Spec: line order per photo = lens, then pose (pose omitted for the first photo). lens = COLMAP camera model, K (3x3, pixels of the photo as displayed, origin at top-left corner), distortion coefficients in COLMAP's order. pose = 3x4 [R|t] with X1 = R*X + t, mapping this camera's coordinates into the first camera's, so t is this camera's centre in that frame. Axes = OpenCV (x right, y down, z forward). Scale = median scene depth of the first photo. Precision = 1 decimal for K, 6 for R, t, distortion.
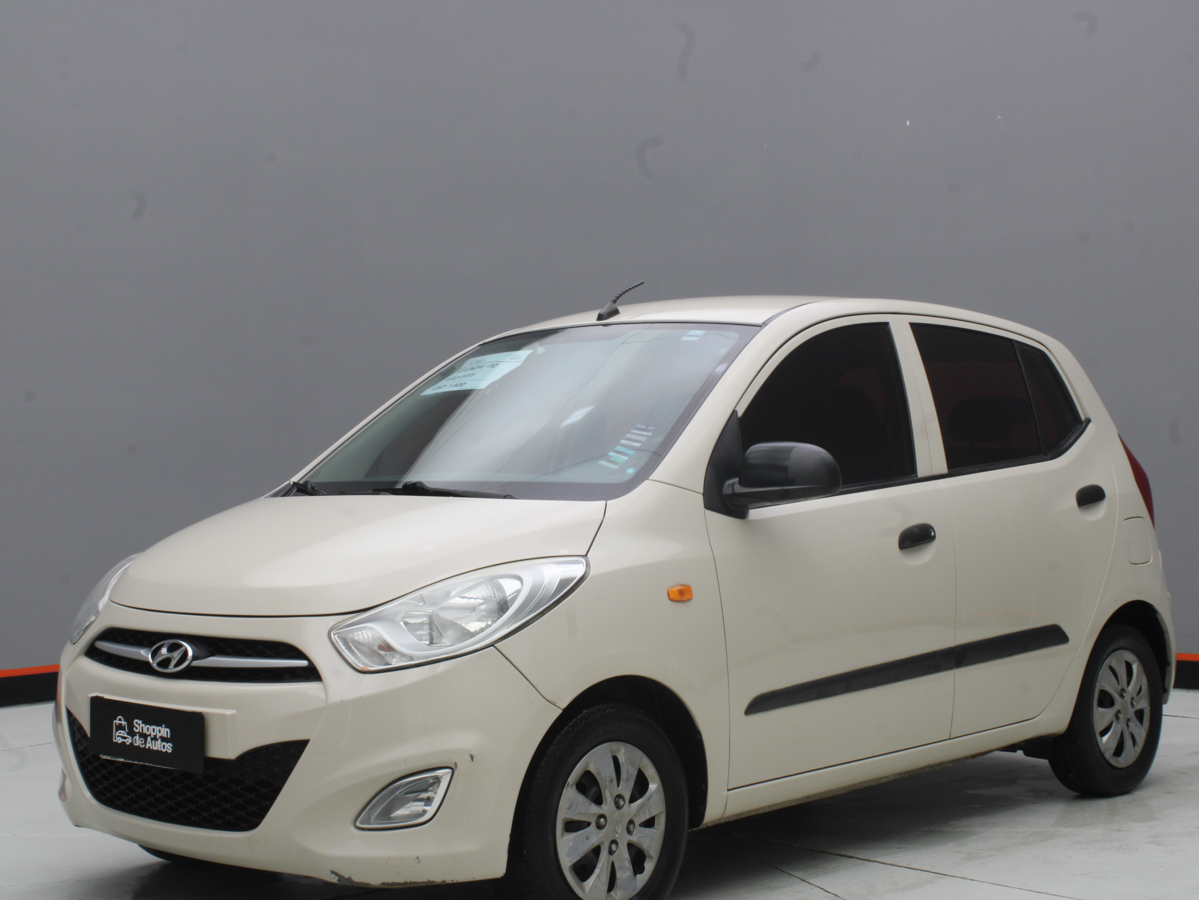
lens RADIAL K [[2027.9, 0, 592.2], [0, 2027.9, 452.3], [0, 0, 1]] dist [-0.038892, 0.000000]
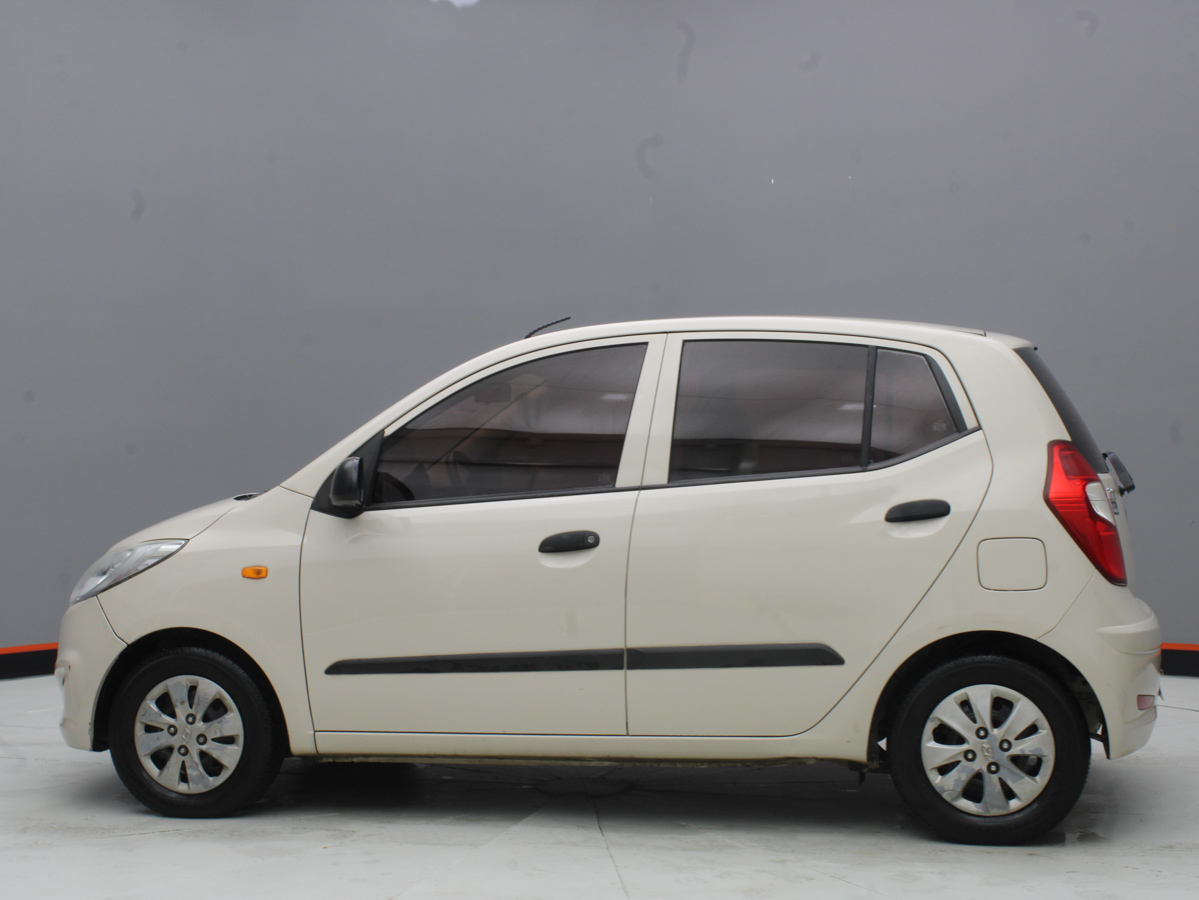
lens RADIAL K [[1740.9, 0, 609.0], [0, 1740.9, 452.6], [0, 0, 1]] dist [-0.079530, 0.000000]
pose [[0.502903, 0.004044, -0.864333, 1.155022], [0.004096, 0.999967, 0.007062, -0.015494], [0.864333, -0.007092, 0.502870, 0.646201]]
